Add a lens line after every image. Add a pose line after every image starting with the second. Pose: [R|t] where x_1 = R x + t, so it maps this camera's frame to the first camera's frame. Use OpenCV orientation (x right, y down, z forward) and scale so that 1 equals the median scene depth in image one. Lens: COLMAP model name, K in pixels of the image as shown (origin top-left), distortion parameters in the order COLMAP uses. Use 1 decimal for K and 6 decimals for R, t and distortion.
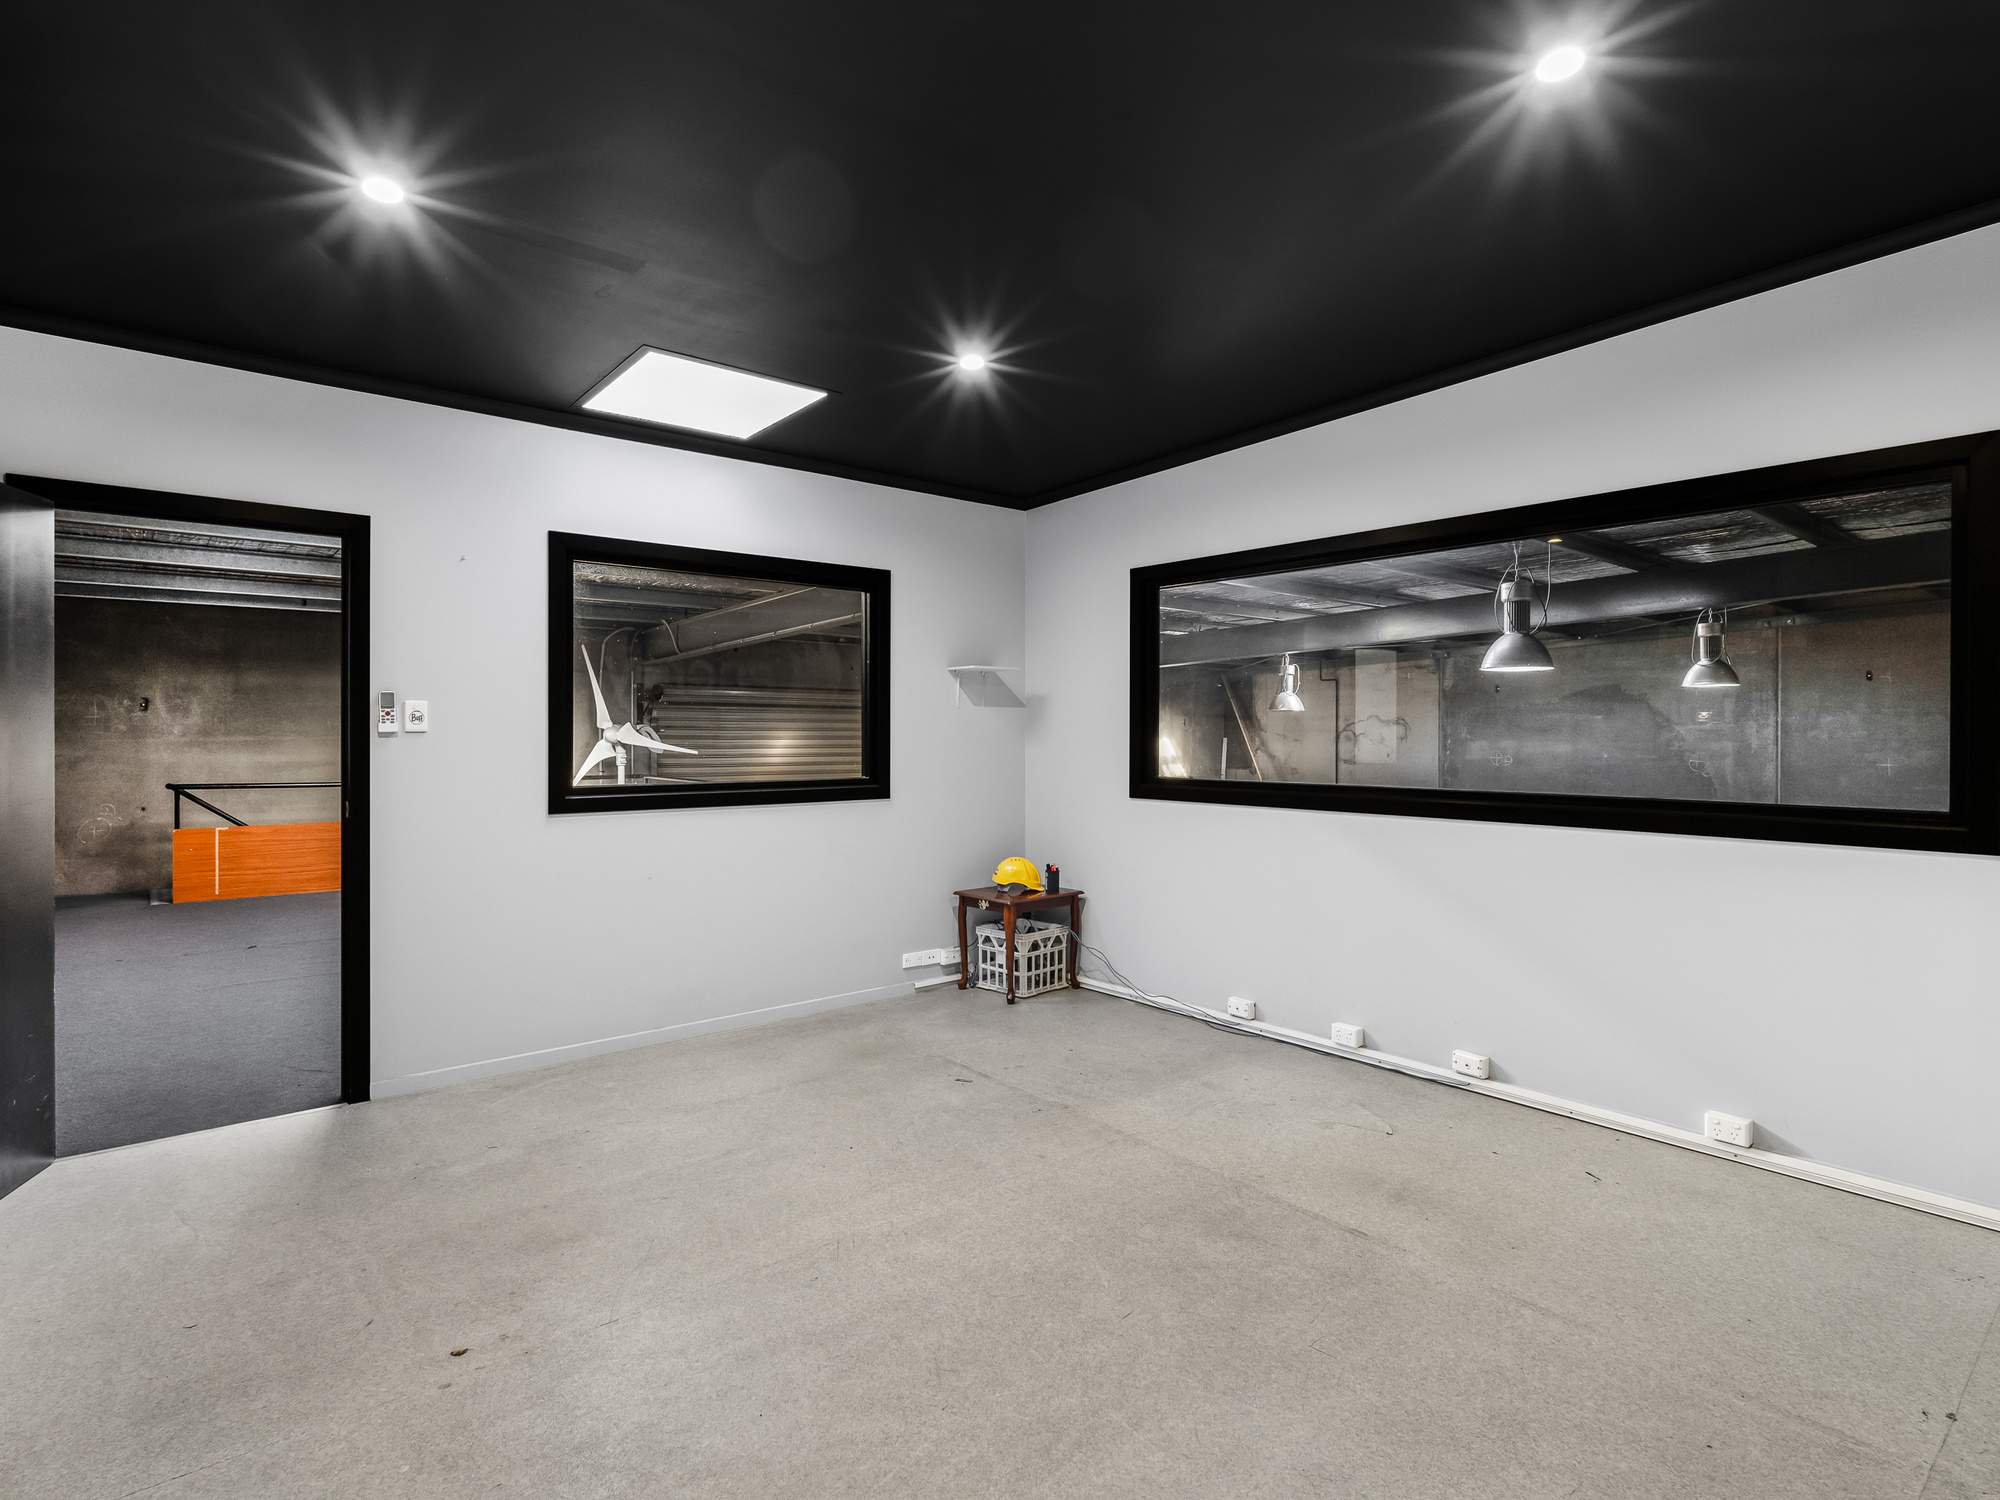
lens RADIAL K [[1022.5, 0, 1000.0], [0, 1022.5, 750.0], [0, 0, 1]] dist [-0.001192, -0.000121]
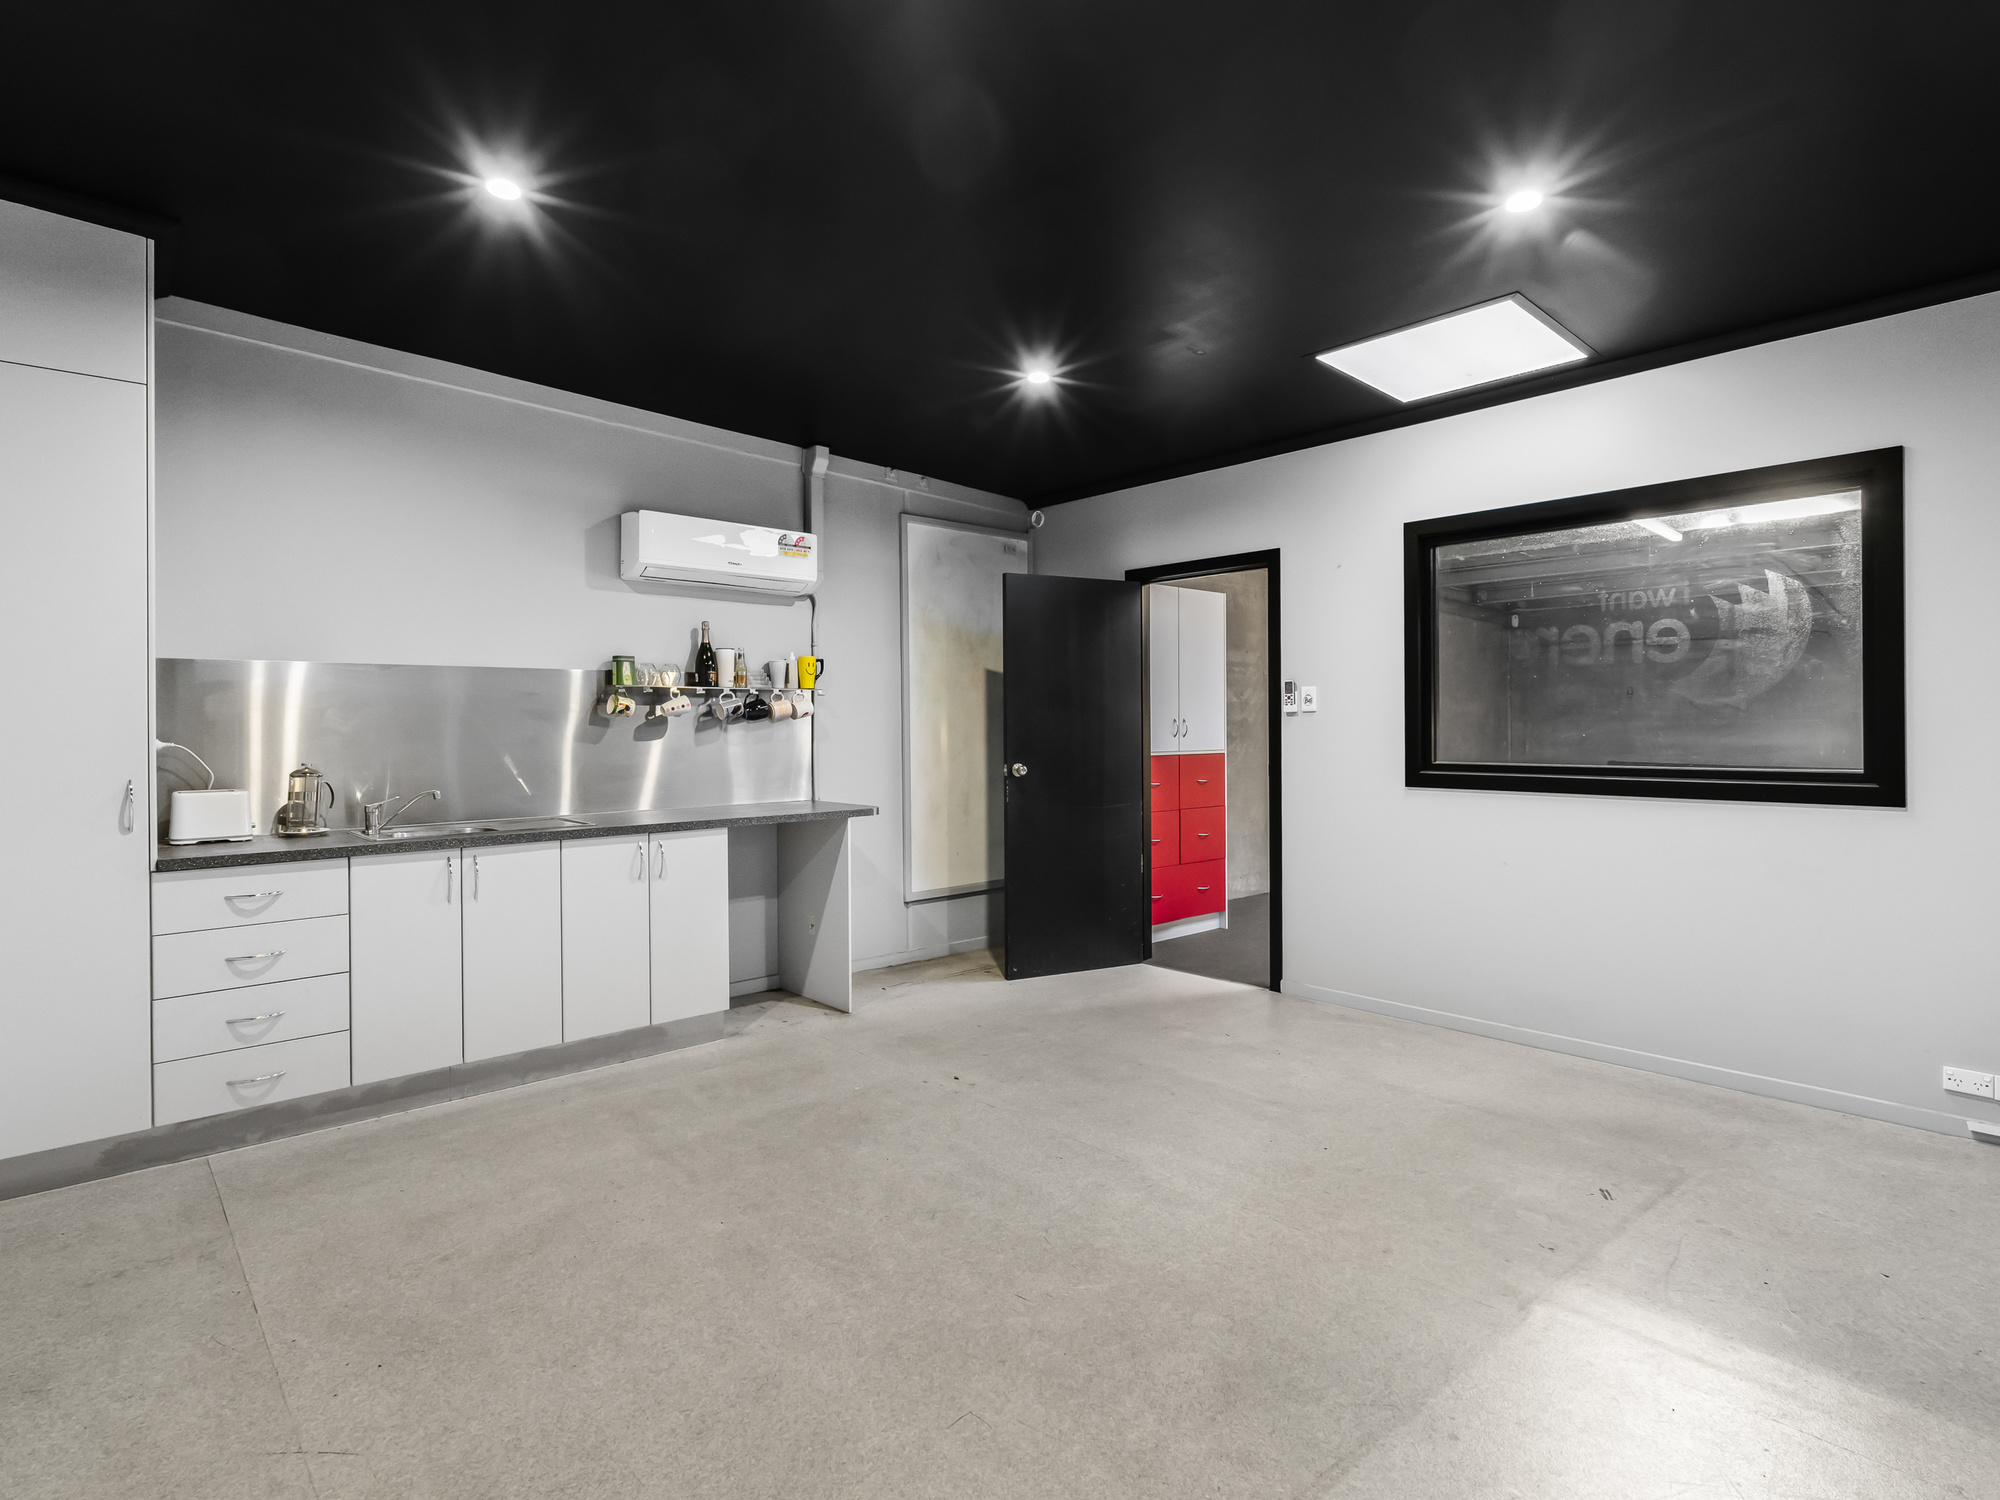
lens RADIAL K [[1020.3, 0, 1001.1], [0, 1020.3, 736.0], [0, 0, 1]] dist [-0.005391, 0.000771]
pose [[0.055429, 0.008451, -0.998427, 0.667010], [-0.011008, 0.999909, 0.007853, 0.006628], [0.998402, 0.010555, 0.055517, 0.564577]]
